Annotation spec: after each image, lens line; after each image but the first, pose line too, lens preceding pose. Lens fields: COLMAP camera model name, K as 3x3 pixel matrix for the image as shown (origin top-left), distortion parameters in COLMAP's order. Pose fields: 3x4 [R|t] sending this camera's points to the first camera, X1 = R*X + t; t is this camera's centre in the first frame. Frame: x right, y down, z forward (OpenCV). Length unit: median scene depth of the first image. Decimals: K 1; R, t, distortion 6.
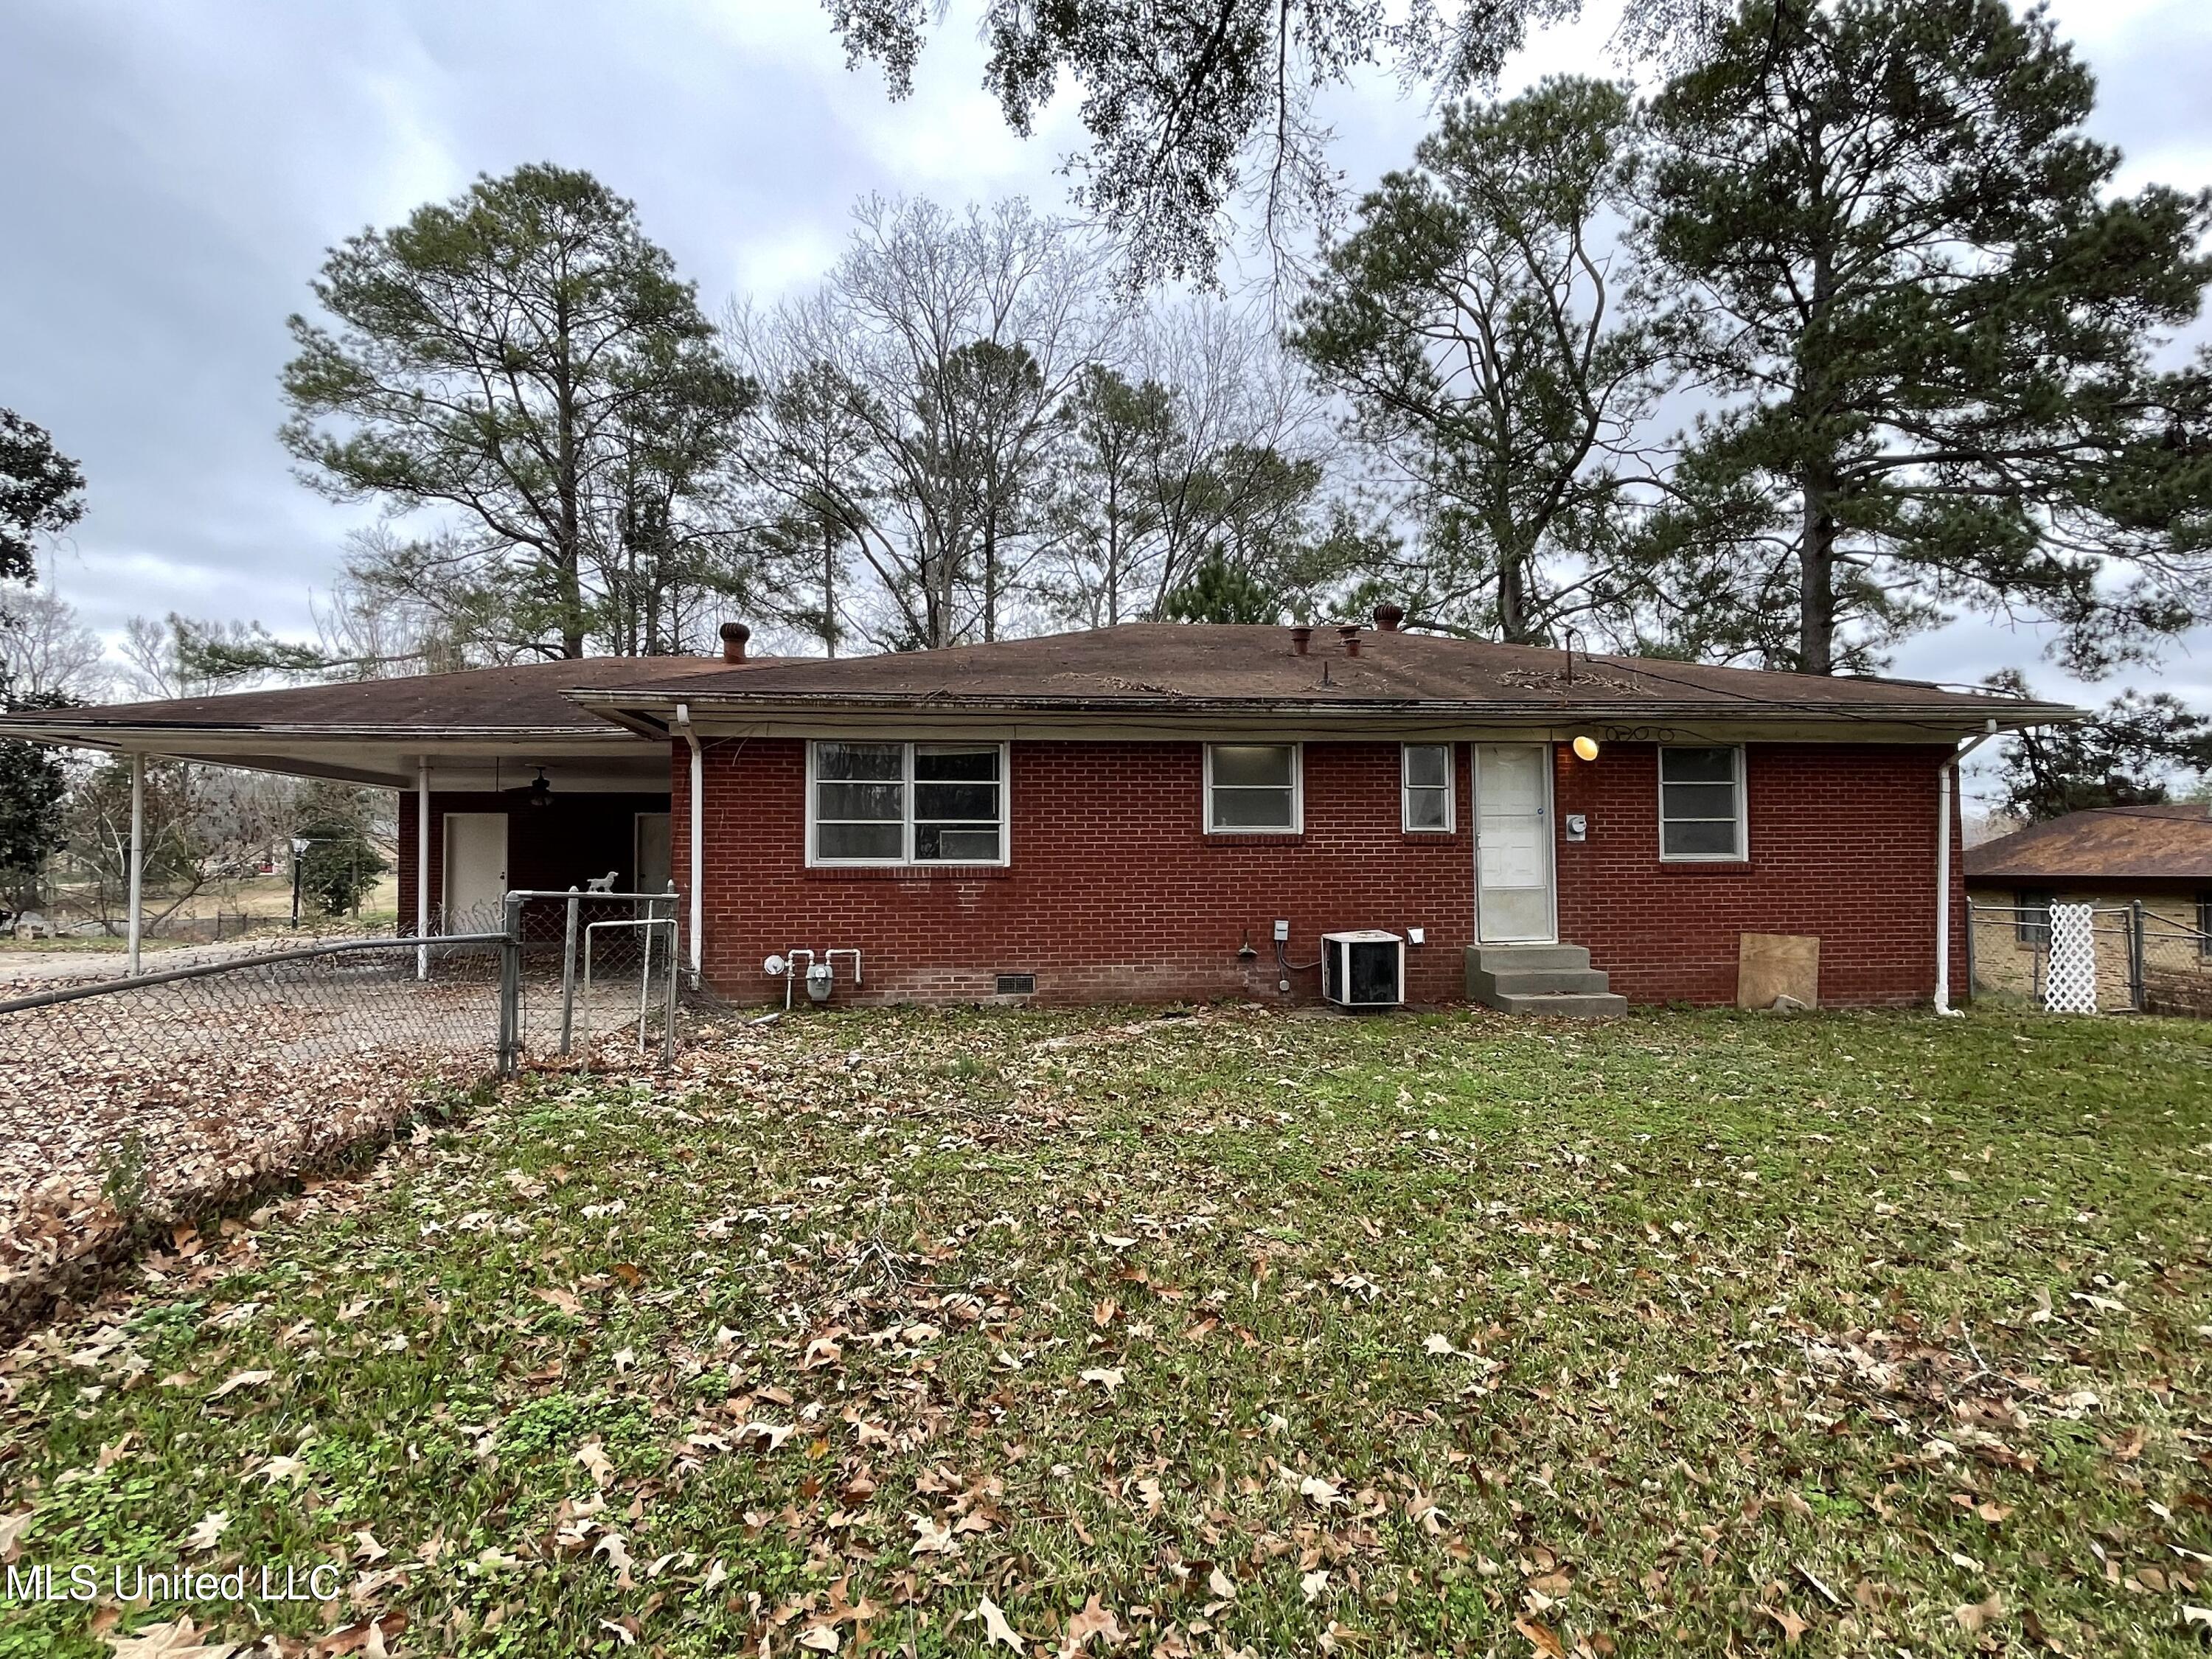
lens RADIAL K [[1112.2, 0, 1106.0], [0, 1112.2, 829.5], [0, 0, 1]] dist [-0.002714, -0.000079]
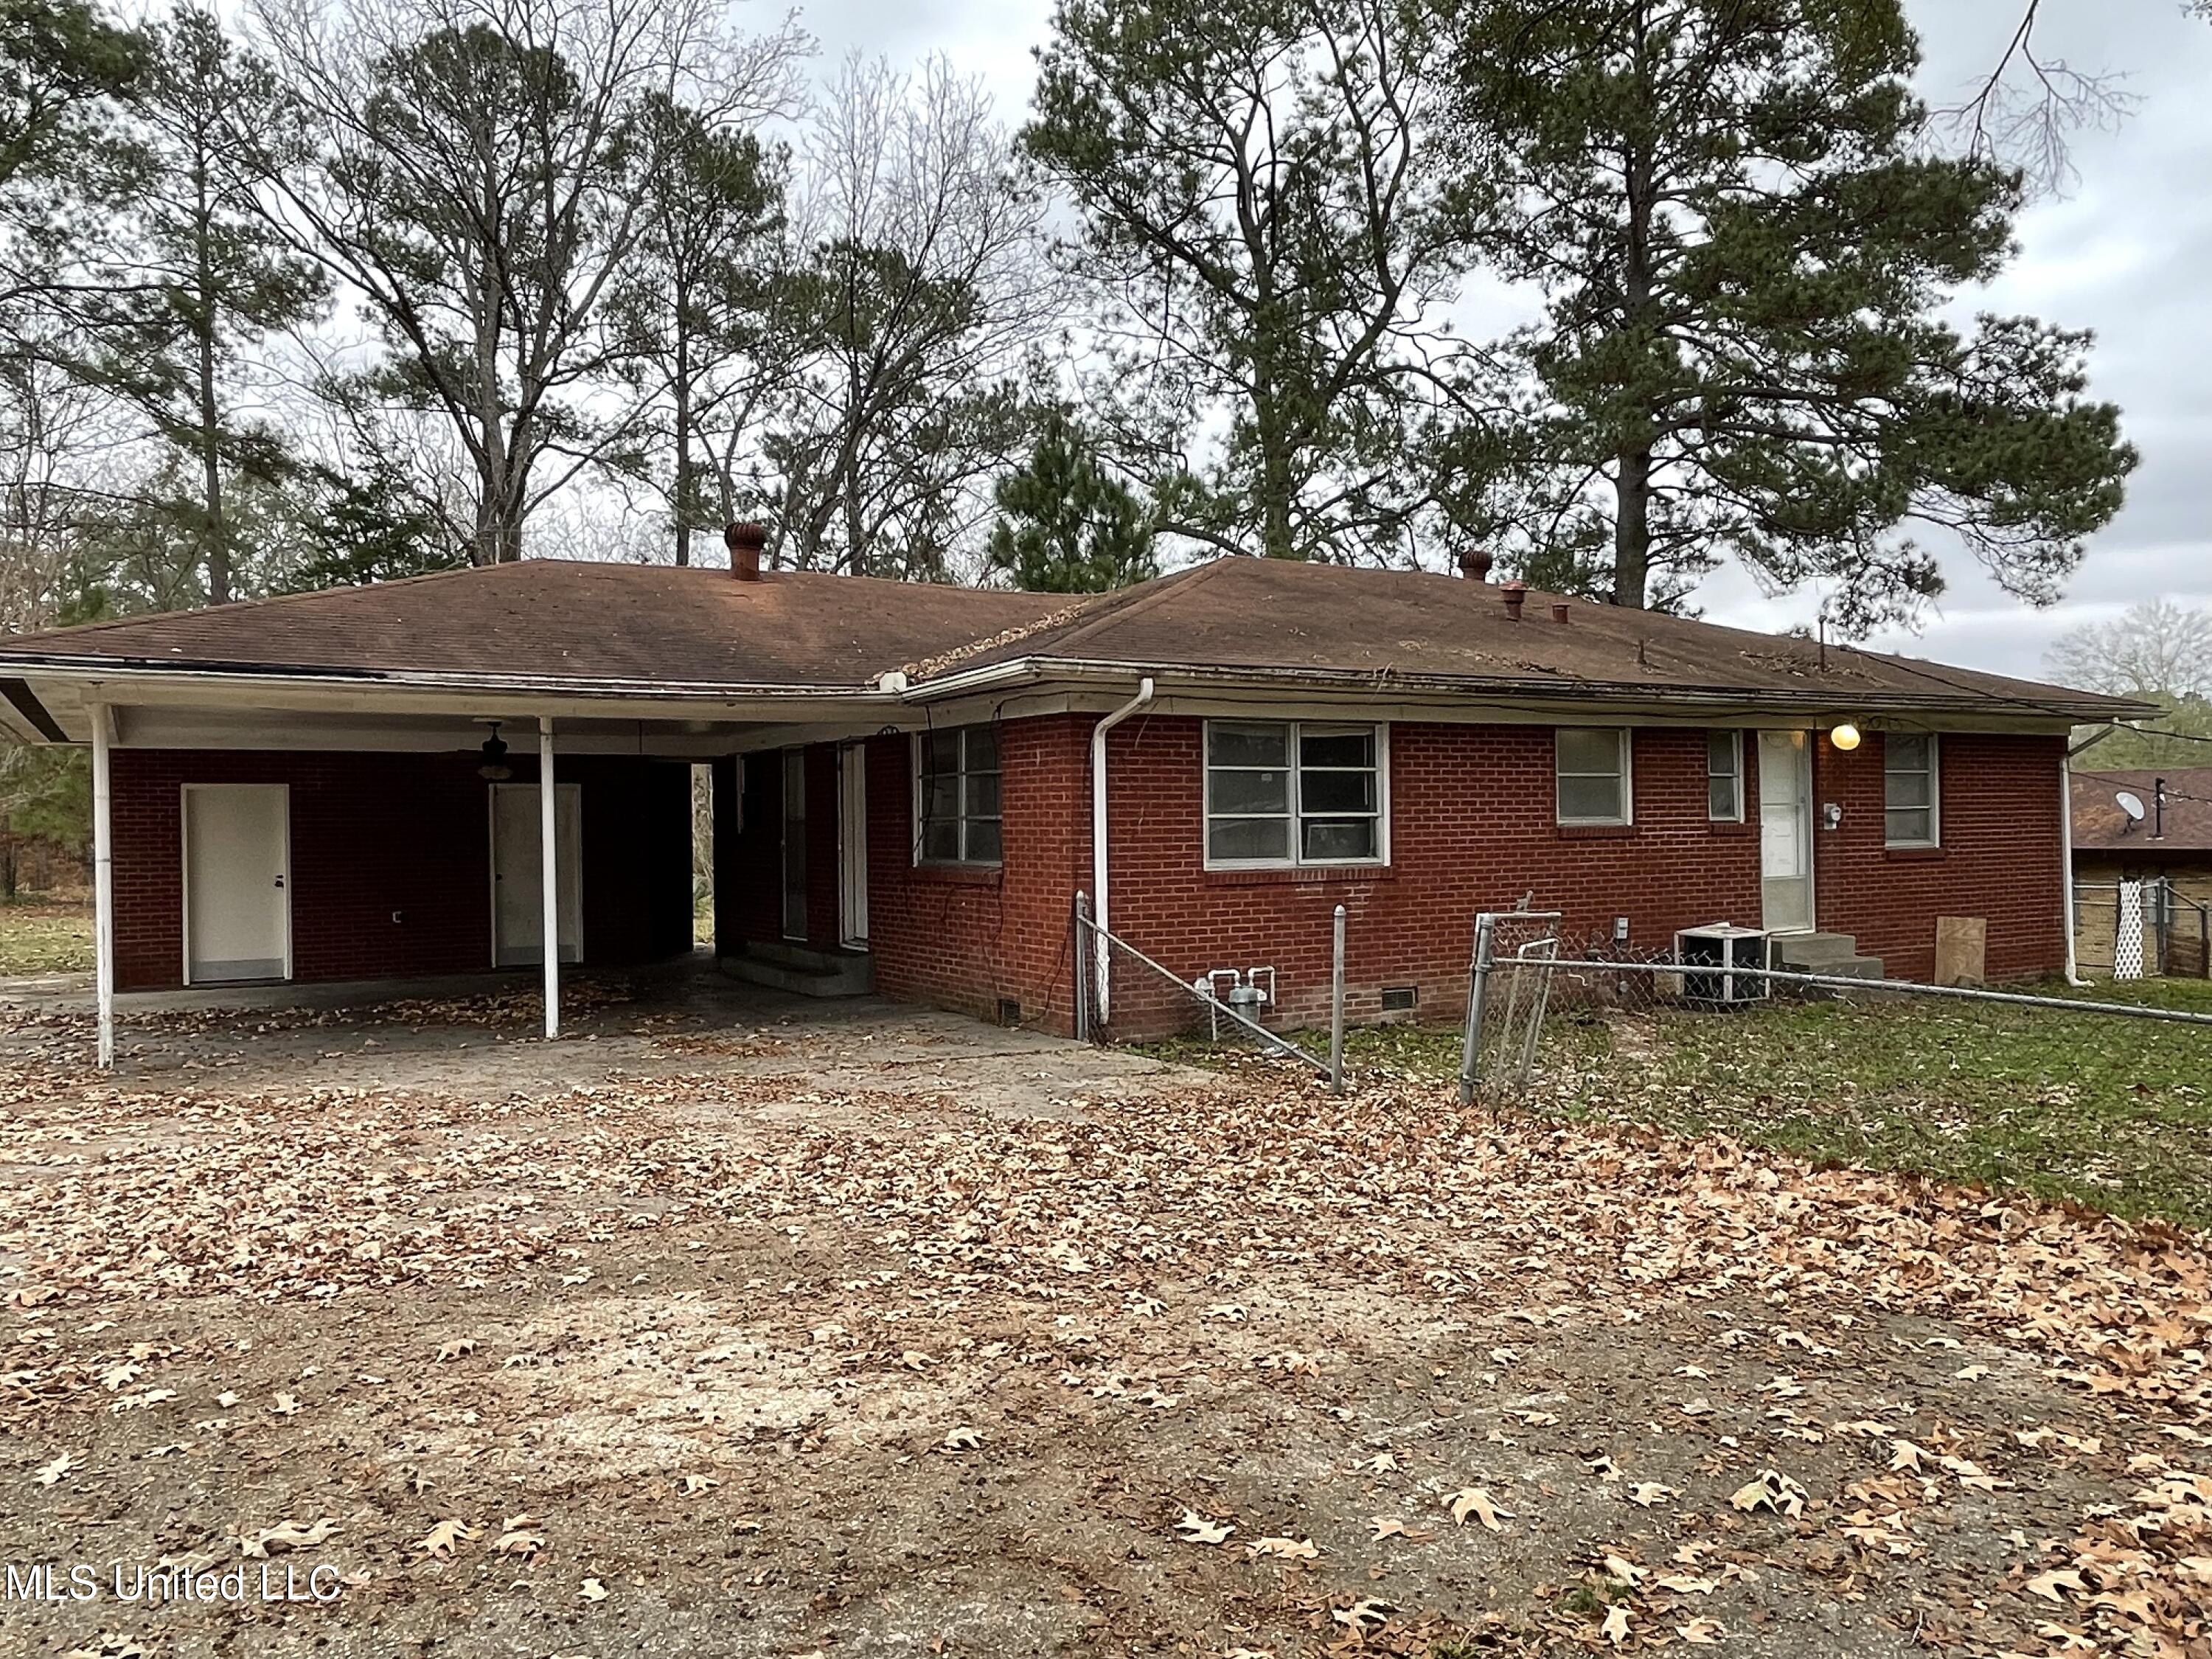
lens RADIAL K [[1613.0, 0, 1104.1], [0, 1613.0, 834.5], [0, 0, 1]] dist [0.002579, 0.001832]
pose [[0.917062, -0.009585, 0.398629, -0.758978], [-0.004746, 0.999378, 0.034949, -0.032837], [-0.398716, -0.033942, 0.916446, -0.073561]]
